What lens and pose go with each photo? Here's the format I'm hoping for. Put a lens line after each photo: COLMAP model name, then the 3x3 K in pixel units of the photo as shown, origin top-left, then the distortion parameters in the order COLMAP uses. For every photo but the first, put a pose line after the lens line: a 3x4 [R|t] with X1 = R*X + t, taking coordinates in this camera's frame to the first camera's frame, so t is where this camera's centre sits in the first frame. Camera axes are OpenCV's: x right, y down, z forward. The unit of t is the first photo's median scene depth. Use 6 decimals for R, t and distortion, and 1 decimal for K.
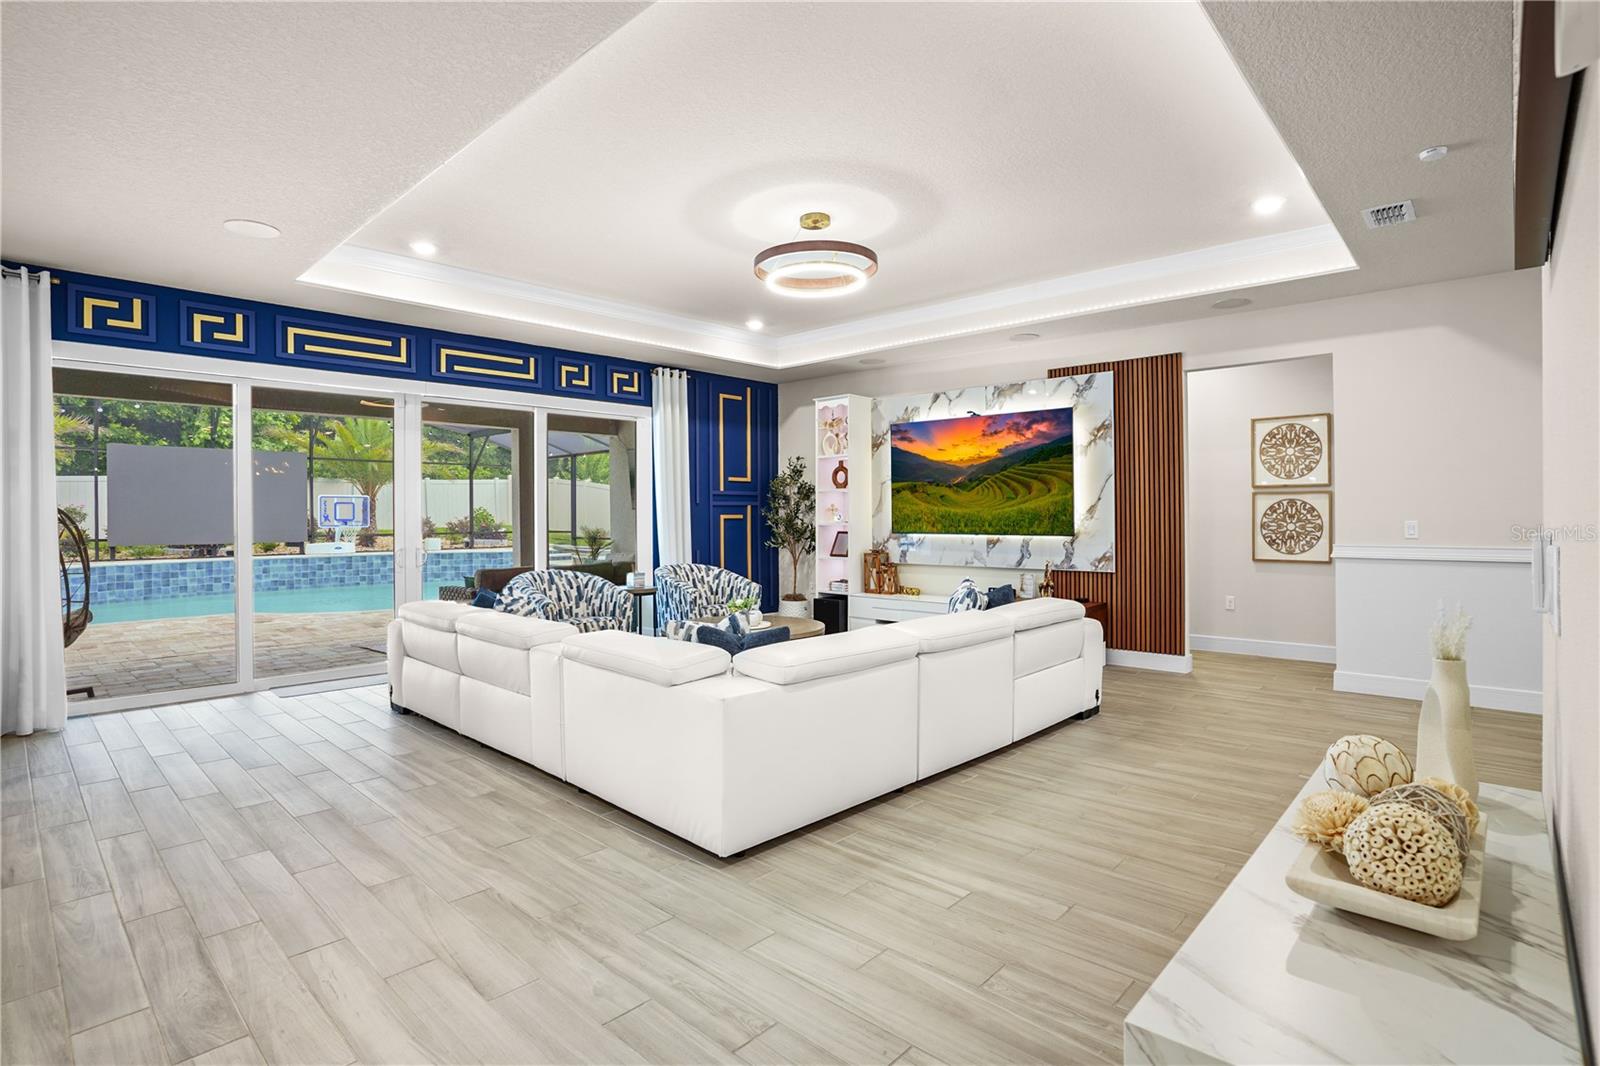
lens RADIAL K [[788.7, 0, 801.1], [0, 788.7, 532.1], [0, 0, 1]] dist [-0.075623, 0.030292]
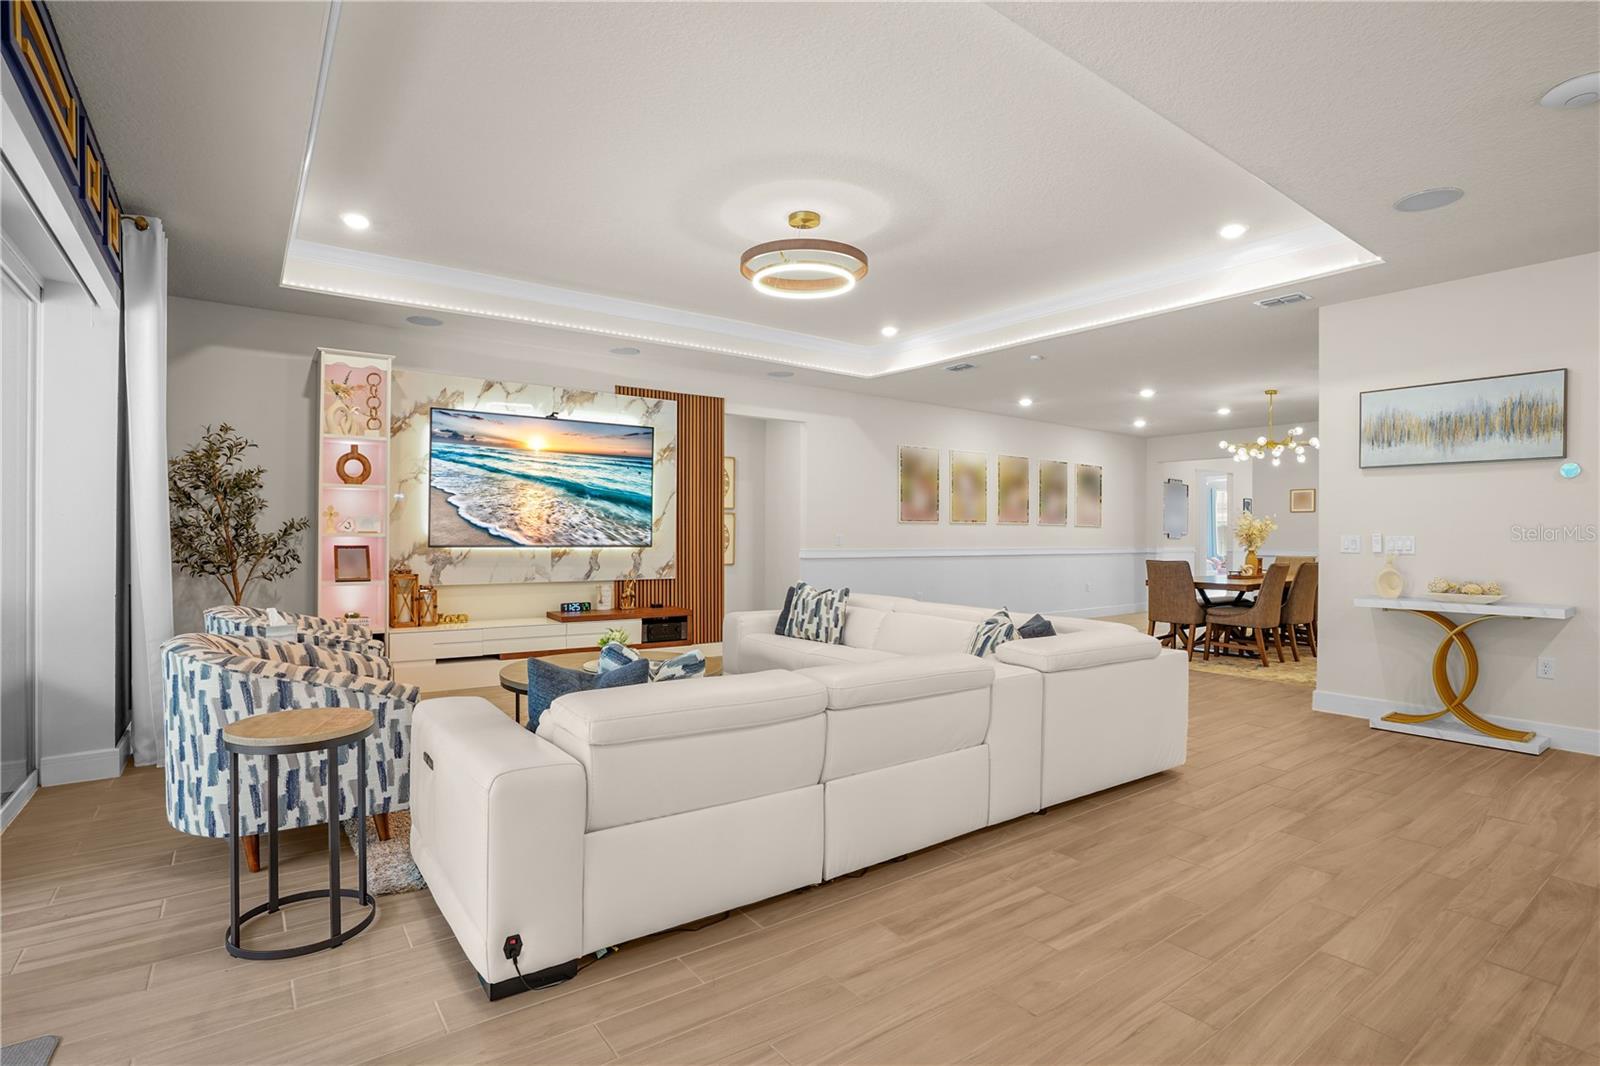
lens RADIAL K [[788.7, 0, 801.1], [0, 788.7, 532.1], [0, 0, 1]] dist [-0.075623, 0.030292]
pose [[0.183721, 0.010358, 0.982924, -0.938792], [0.014060, 0.999814, -0.013164, 0.002989], [-0.982878, 0.016239, 0.183541, 0.829746]]
